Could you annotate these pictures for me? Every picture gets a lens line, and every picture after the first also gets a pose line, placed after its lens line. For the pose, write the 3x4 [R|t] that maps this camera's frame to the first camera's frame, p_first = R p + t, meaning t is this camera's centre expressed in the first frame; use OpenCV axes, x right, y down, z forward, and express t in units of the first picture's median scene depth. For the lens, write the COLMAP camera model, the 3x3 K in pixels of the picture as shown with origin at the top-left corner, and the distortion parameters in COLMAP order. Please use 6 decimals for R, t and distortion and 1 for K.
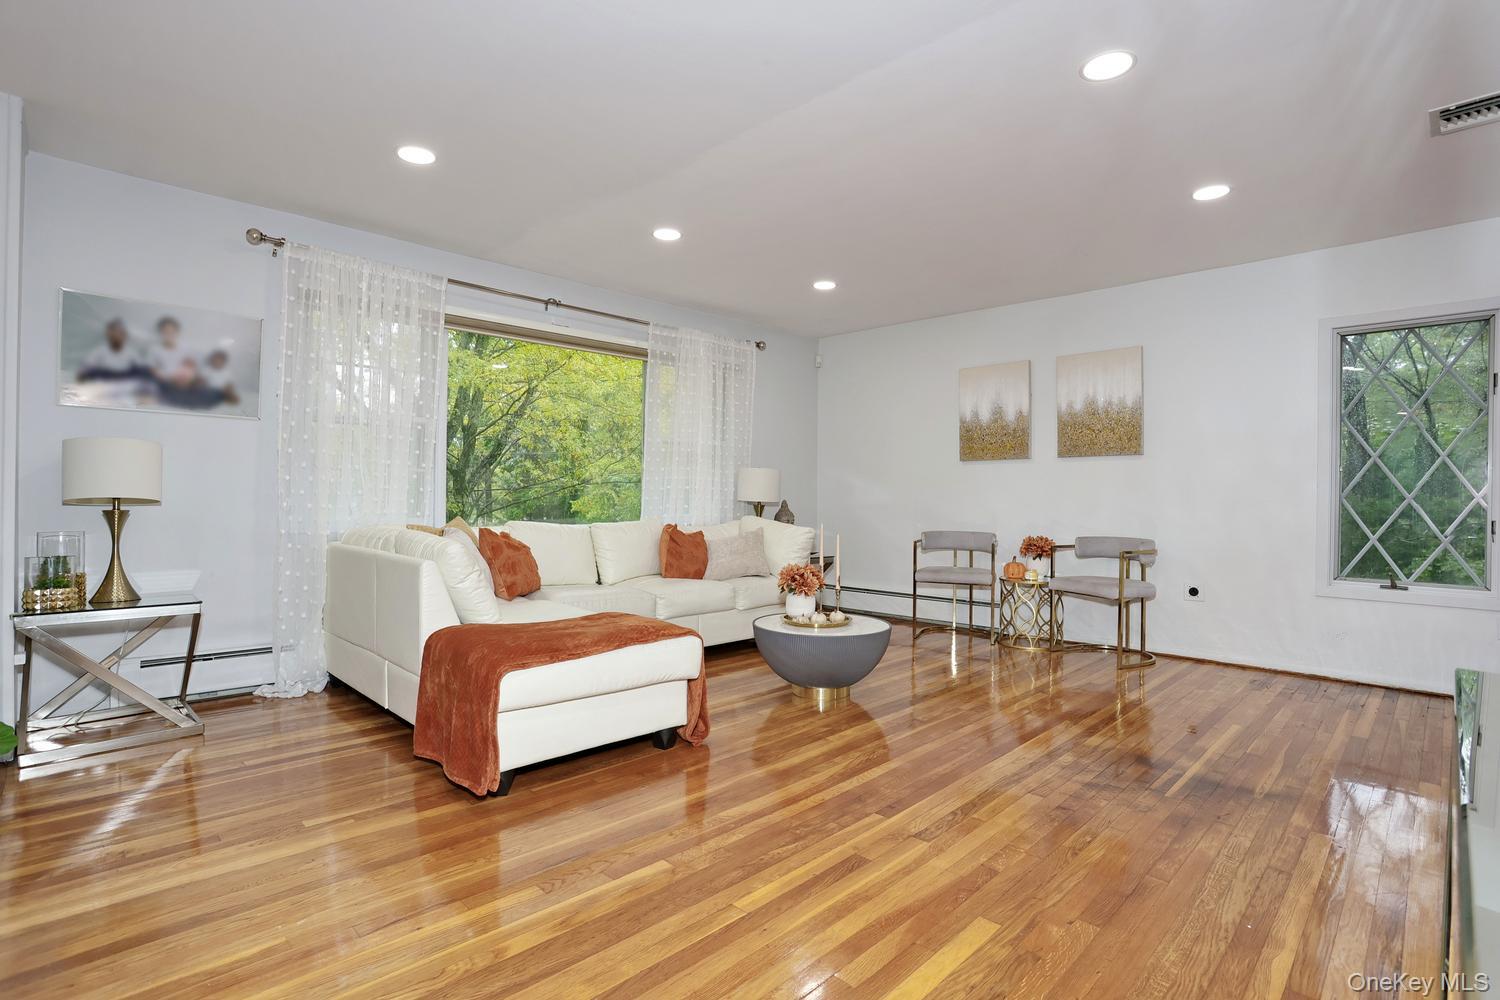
lens RADIAL K [[712.5, 0, 750.0], [0, 712.5, 500.0], [0, 0, 1]] dist [-0.071208, 0.018054]
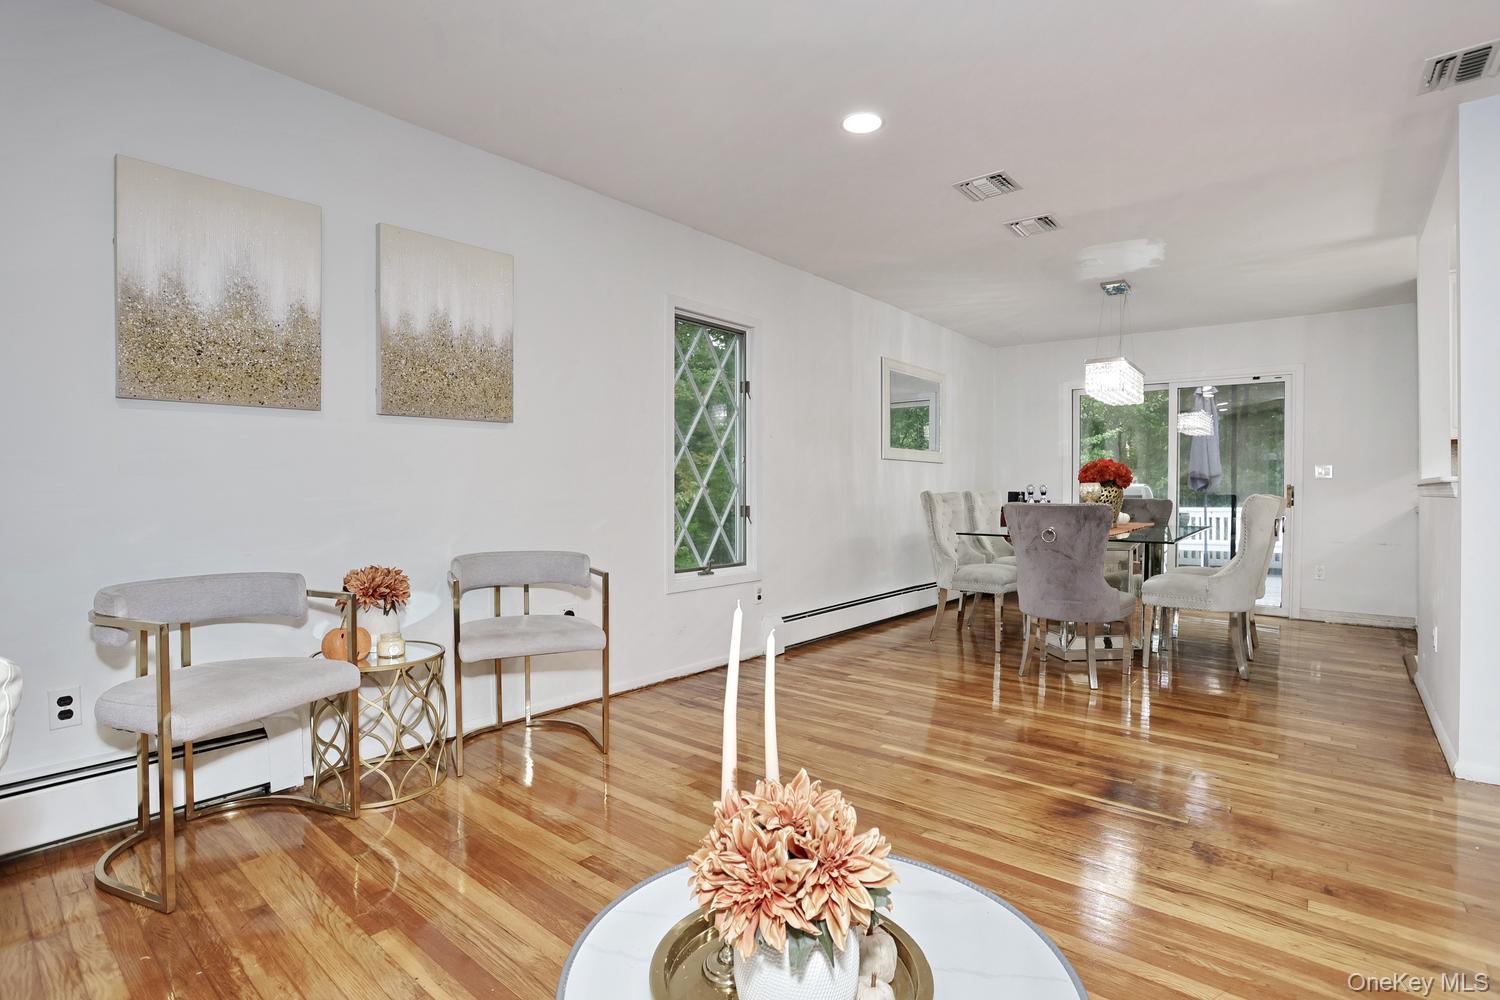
lens RADIAL K [[712.5, 0, 750.0], [0, 712.5, 500.0], [0, 0, 1]] dist [-0.071208, 0.018054]
pose [[-0.082174, -0.021071, 0.996395, -0.111899], [0.009022, 0.999720, 0.021885, -0.005347], [-0.996577, 0.010788, -0.081961, 0.817619]]
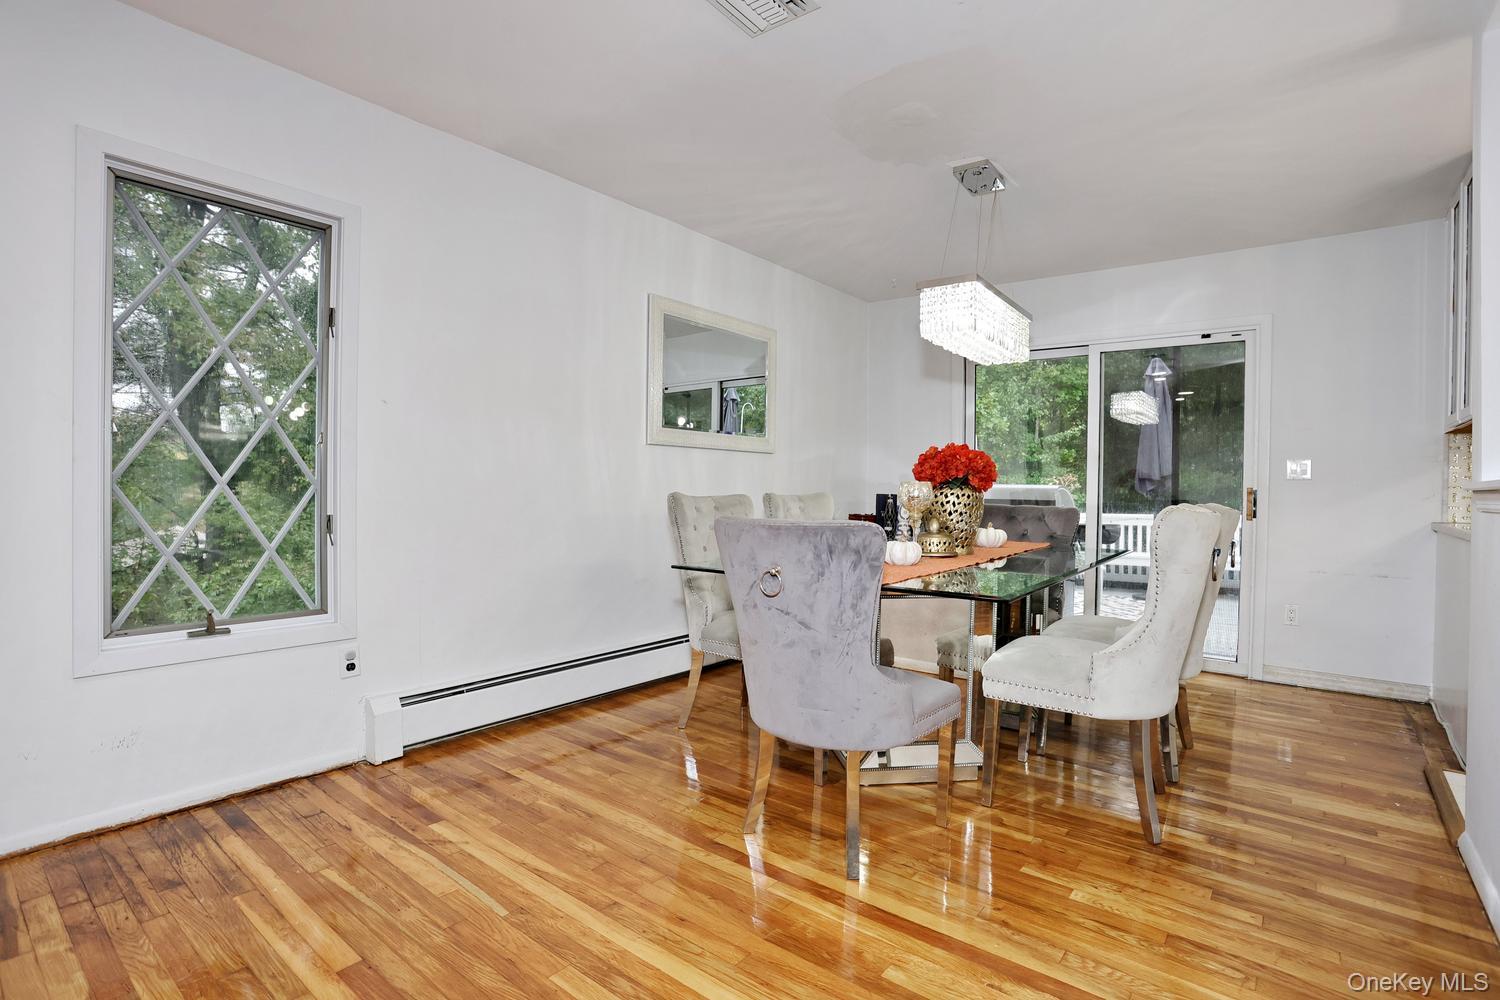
lens RADIAL K [[712.5, 0, 750.0], [0, 712.5, 500.0], [0, 0, 1]] dist [-0.071208, 0.018054]
pose [[-0.110339, -0.024662, 0.993588, 0.242983], [-0.000942, 0.999694, 0.024709, -0.002752], [-0.993894, 0.001790, -0.110329, 0.473338]]
